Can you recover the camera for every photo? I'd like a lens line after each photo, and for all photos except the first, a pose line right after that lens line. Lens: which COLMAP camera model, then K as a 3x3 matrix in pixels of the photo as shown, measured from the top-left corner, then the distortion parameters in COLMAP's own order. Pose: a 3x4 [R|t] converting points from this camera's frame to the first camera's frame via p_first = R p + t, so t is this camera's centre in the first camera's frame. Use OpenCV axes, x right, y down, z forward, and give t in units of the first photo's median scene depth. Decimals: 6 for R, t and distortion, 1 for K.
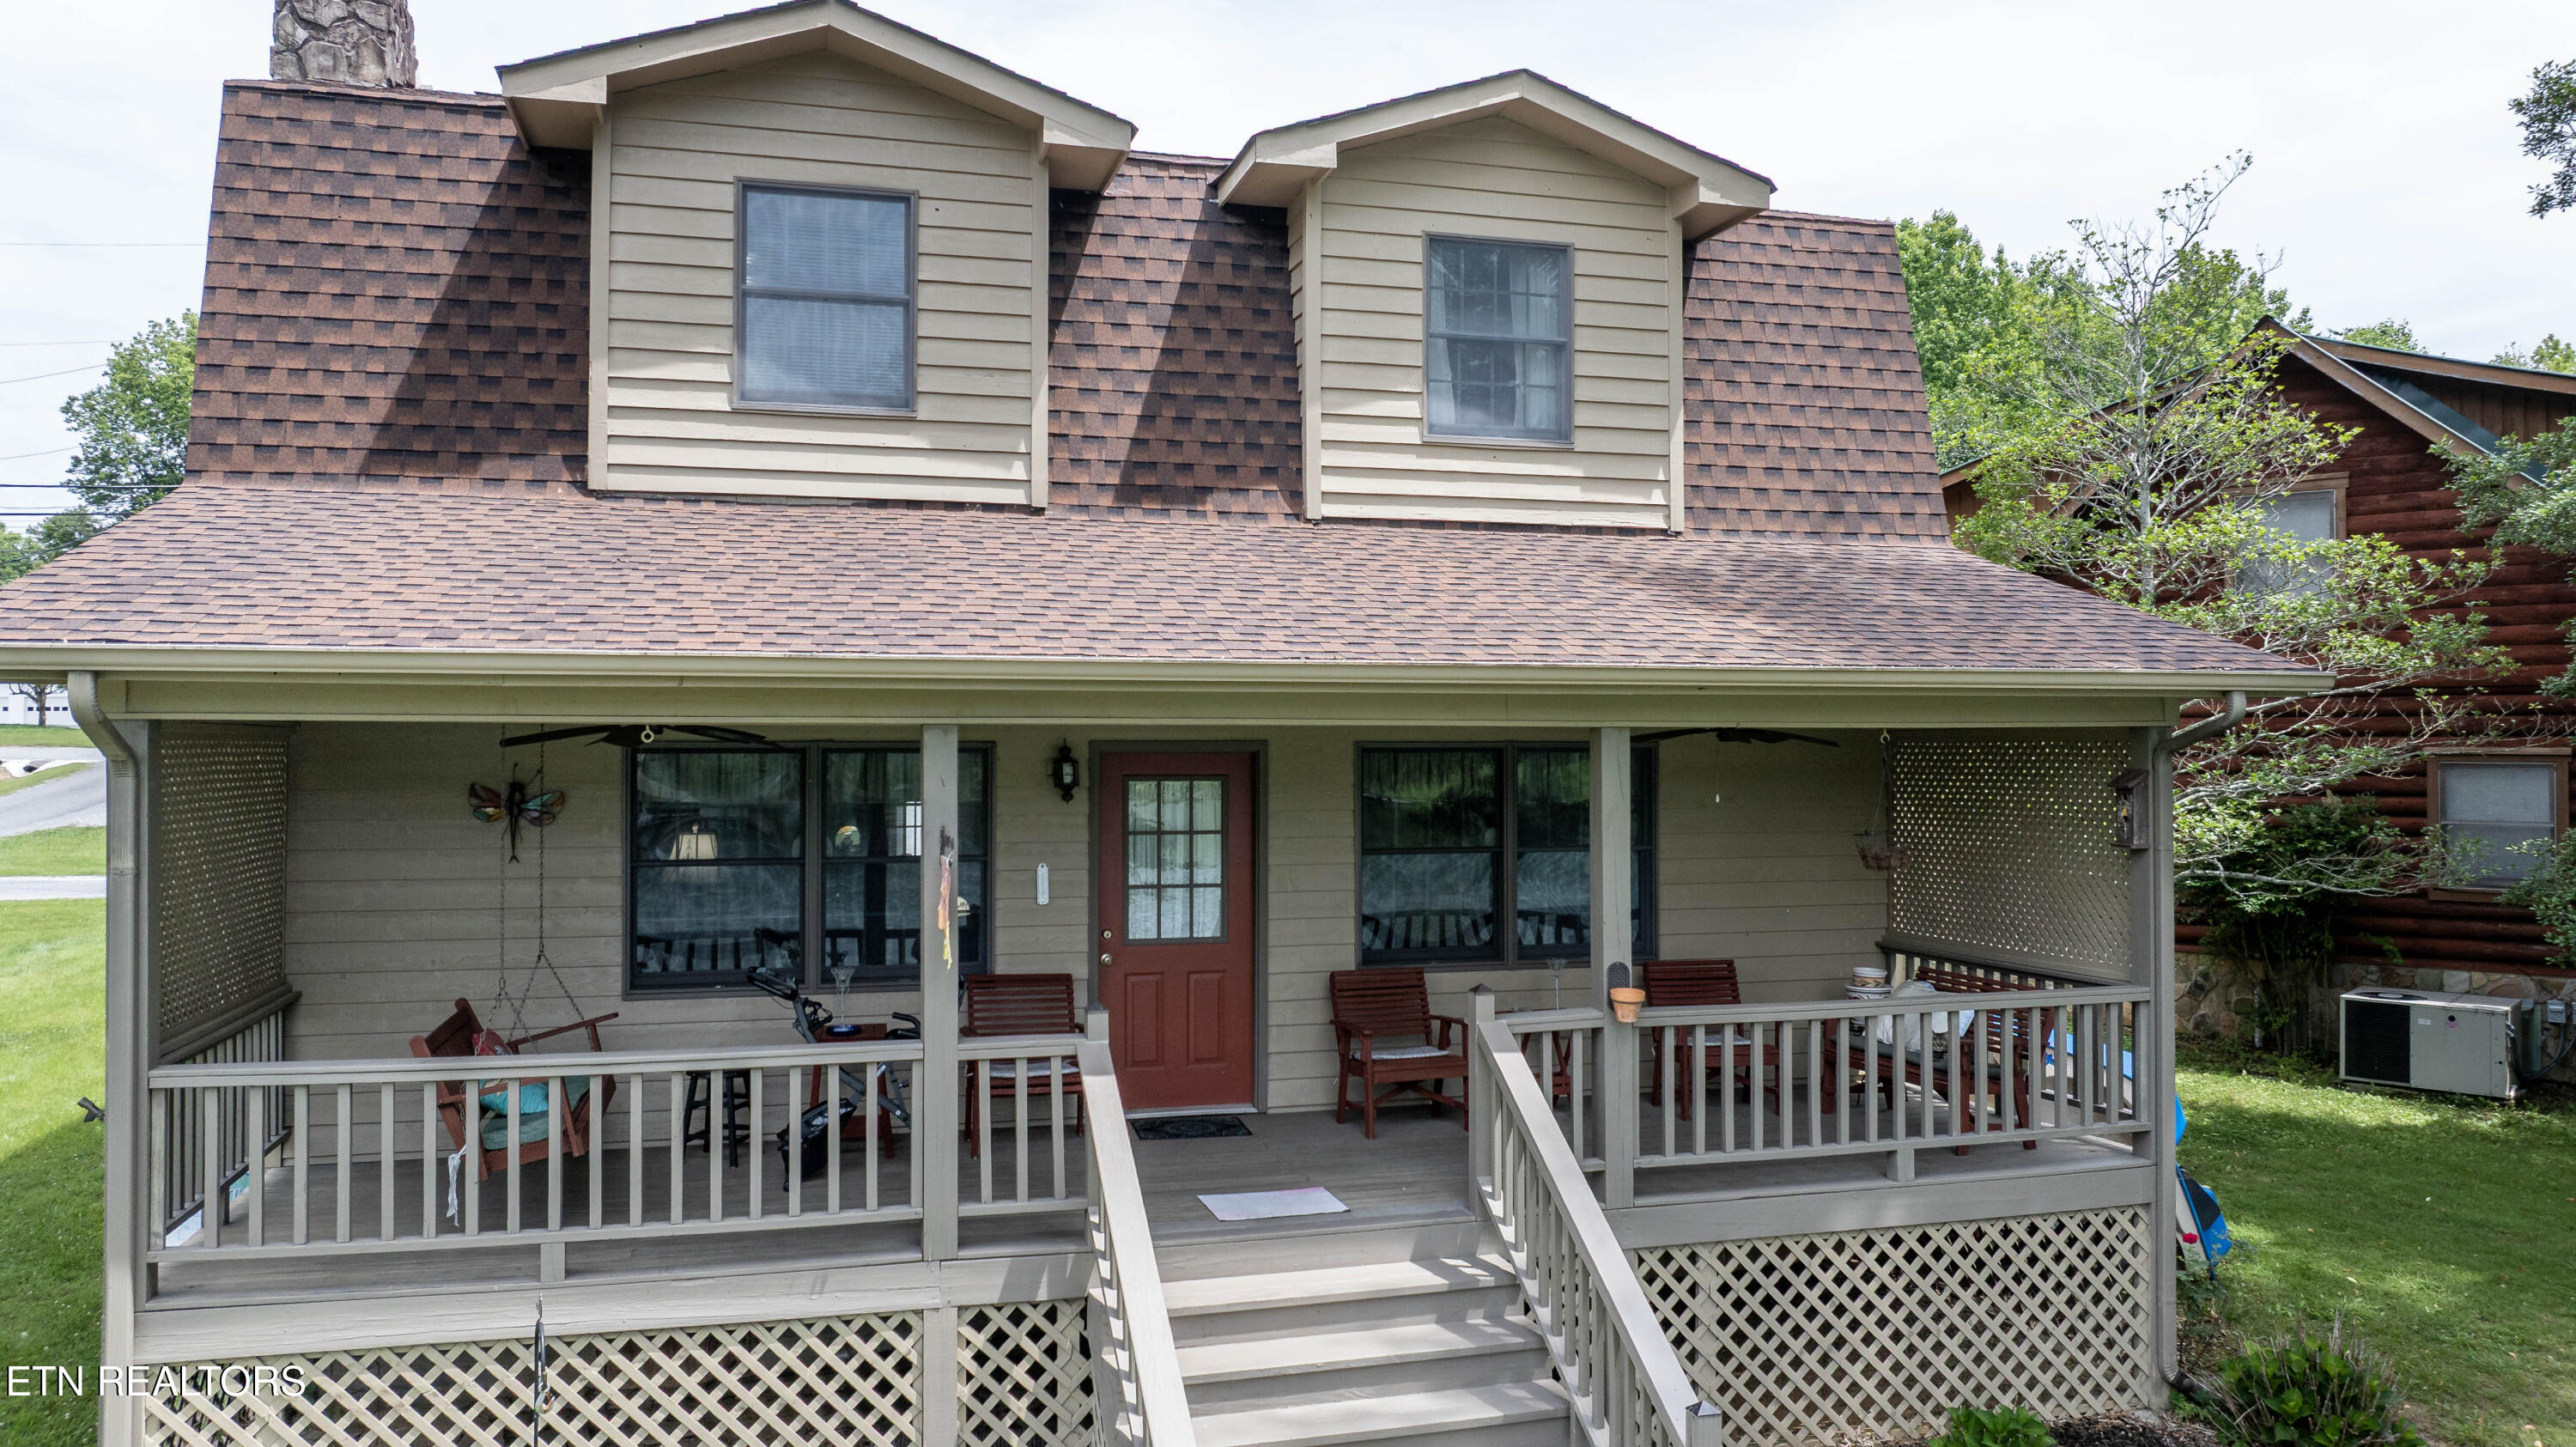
lens RADIAL K [[1837.0, 0, 1292.0], [0, 1837.0, 702.6], [0, 0, 1]] dist [-0.033482, 0.008031]
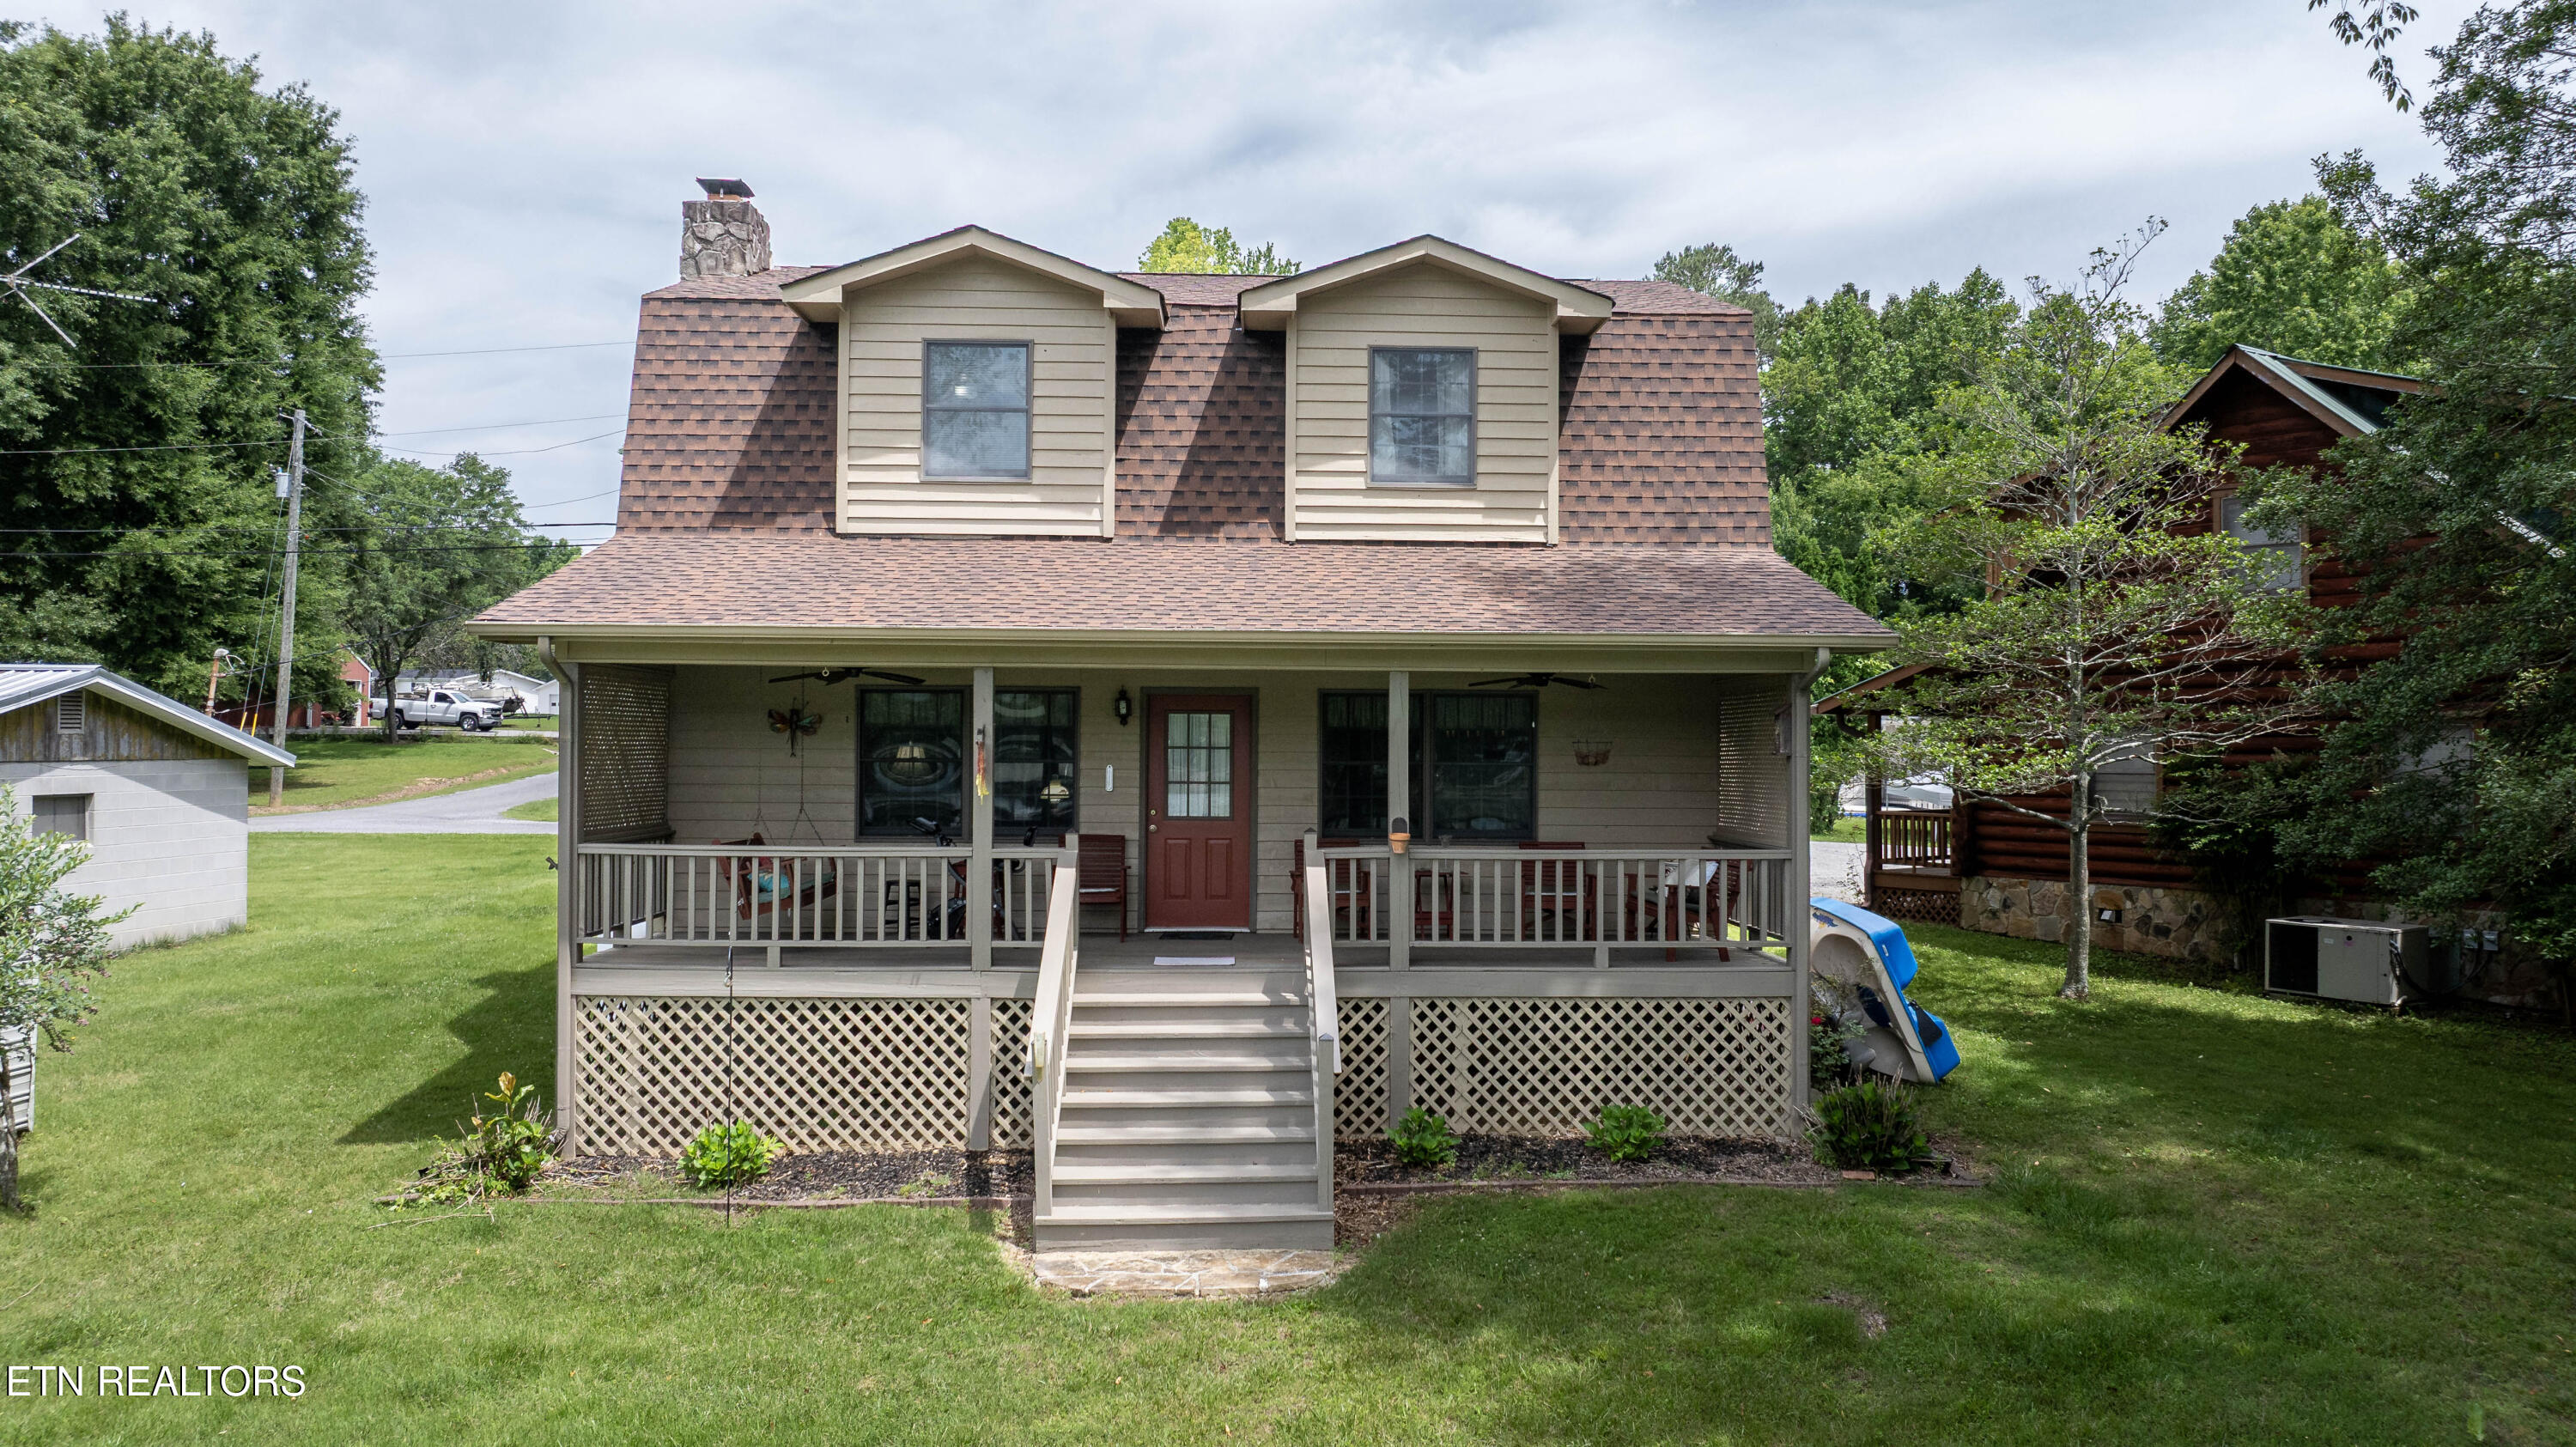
lens RADIAL K [[1810.7, 0, 1298.6], [0, 1810.7, 708.6], [0, 0, 1]] dist [-0.037980, 0.043026]
pose [[0.970900, 0.003049, -0.239465, 0.403988], [-0.002356, 0.999992, 0.003182, 0.035590], [0.239473, -0.002525, 0.970900, -0.477639]]
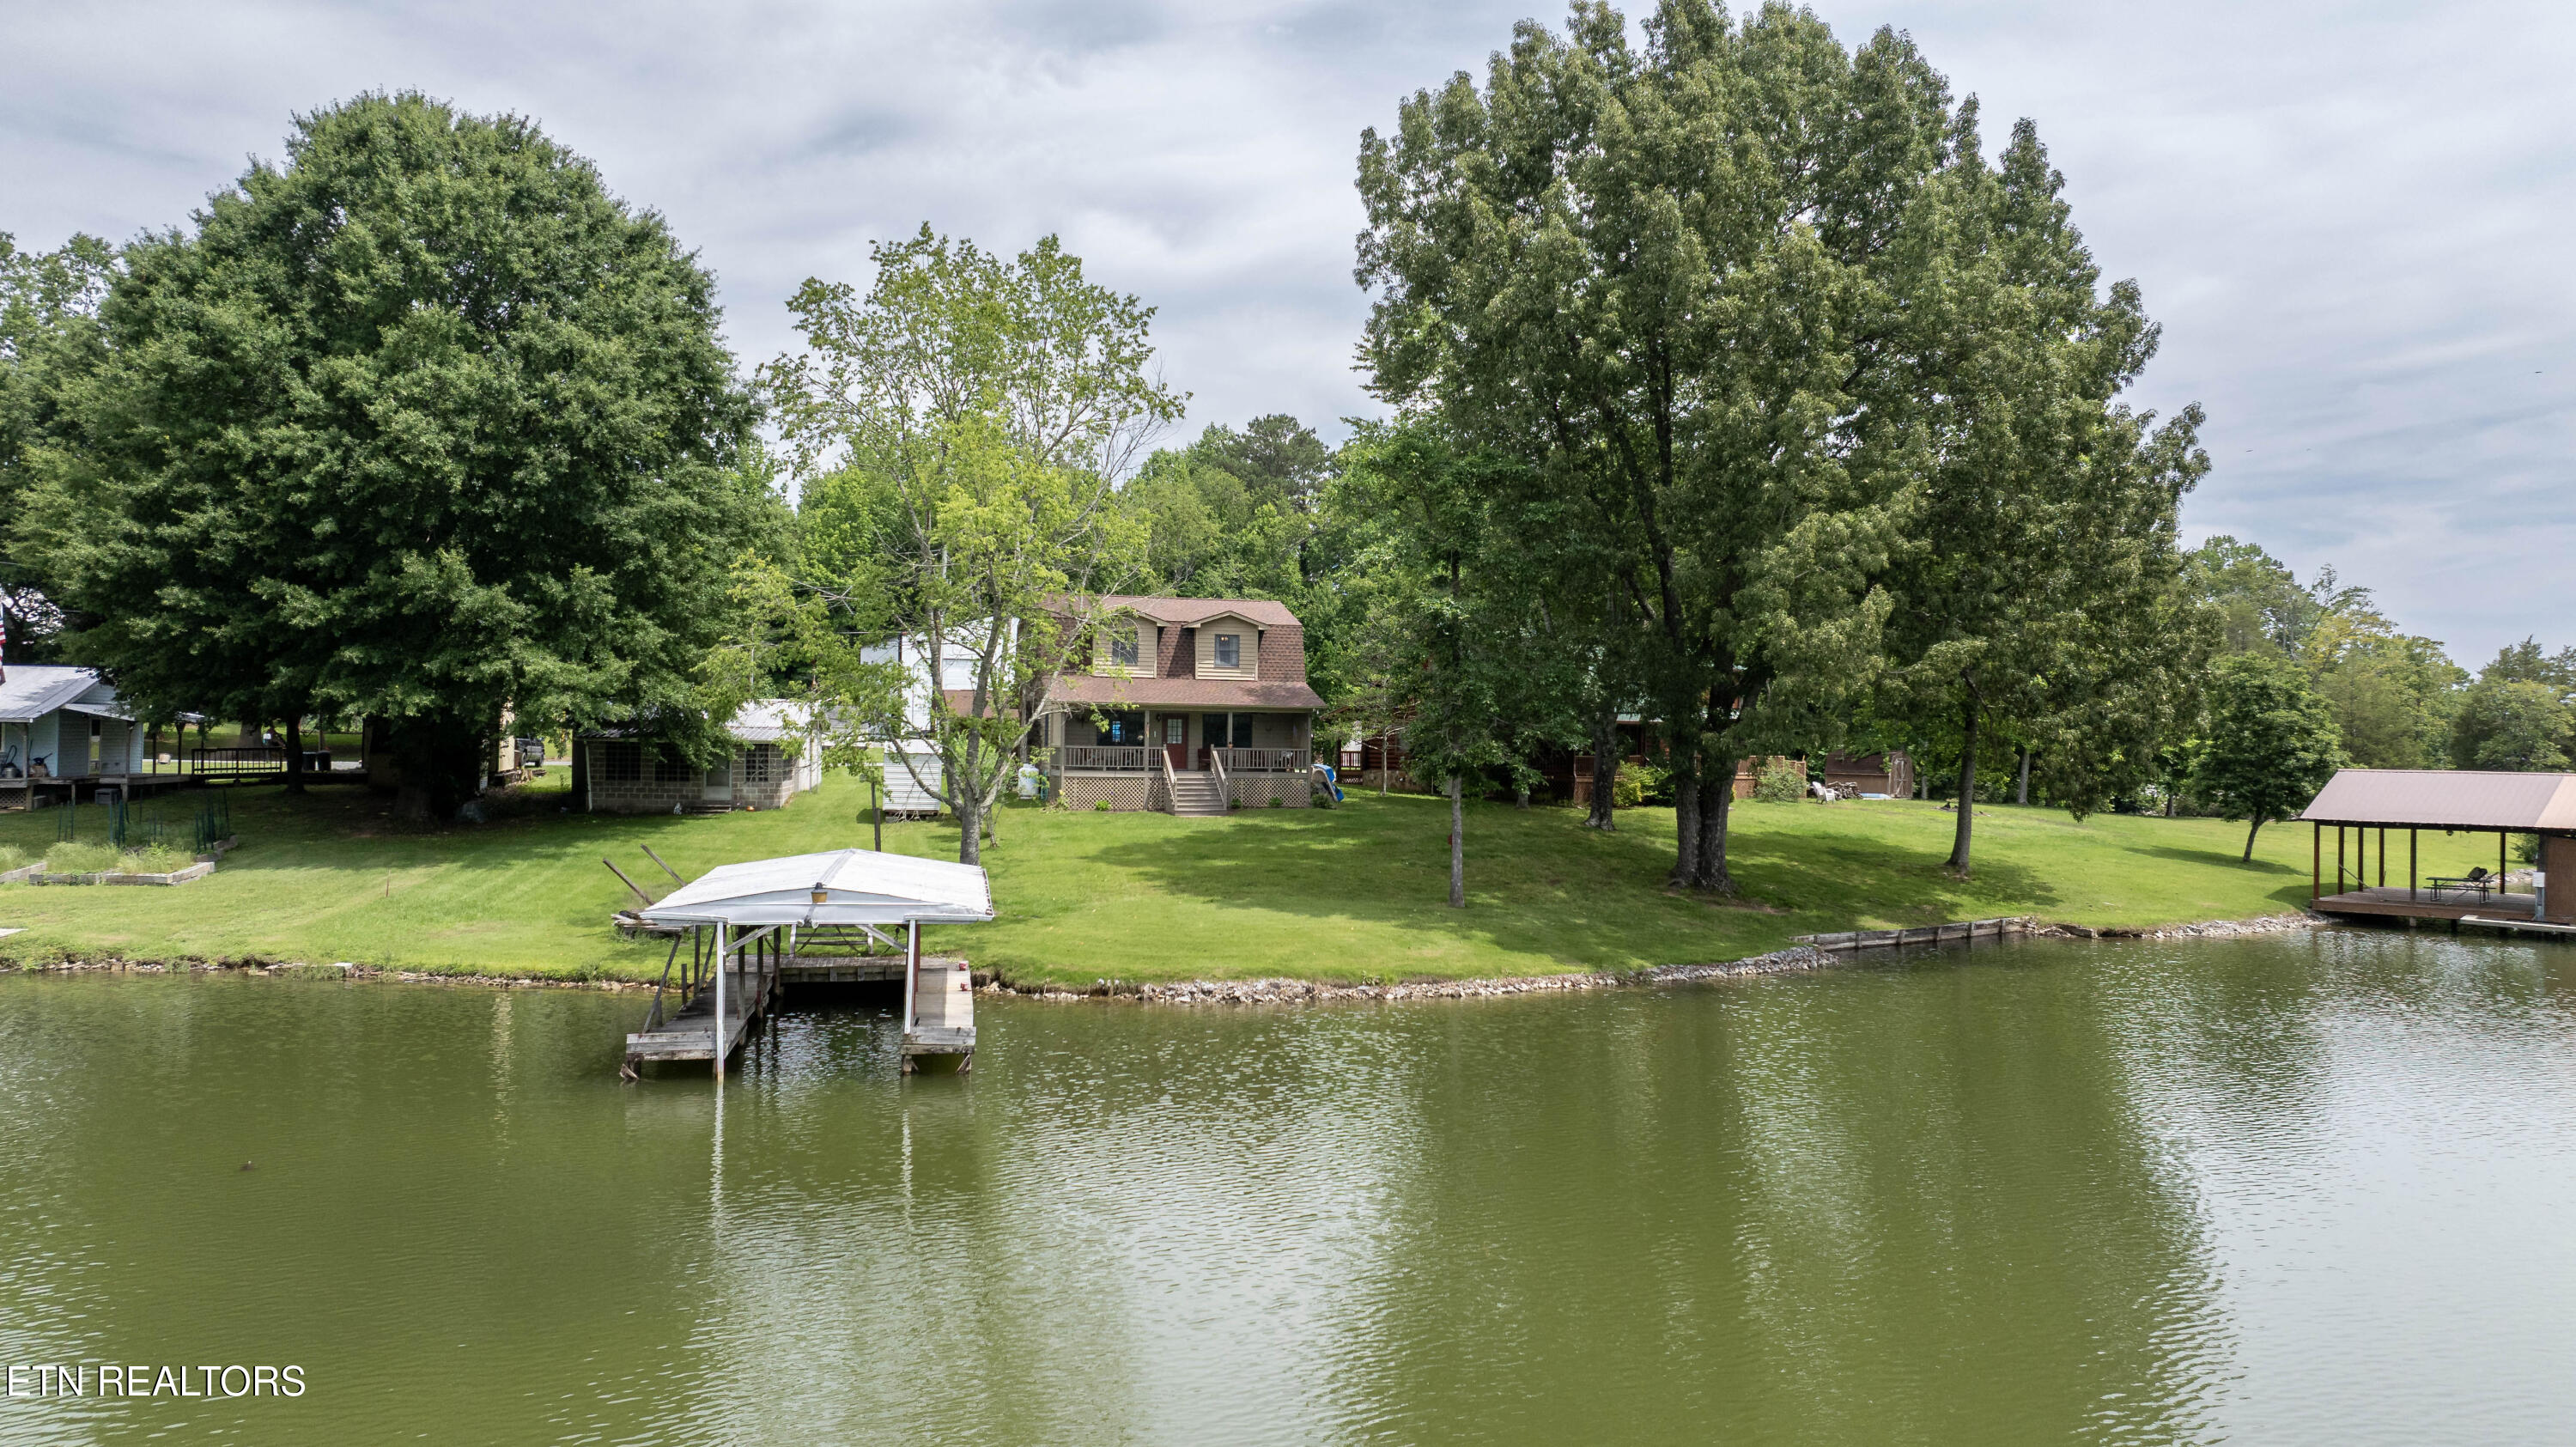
lens RADIAL K [[1810.7, 0, 1298.6], [0, 1810.7, 708.6], [0, 0, 1]] dist [-0.037980, 0.043026]
pose [[0.999835, 0.016889, -0.006670, 0.448773], [-0.016812, 0.999794, 0.011376, -0.082192], [0.006861, -0.011262, 0.999913, -5.816755]]
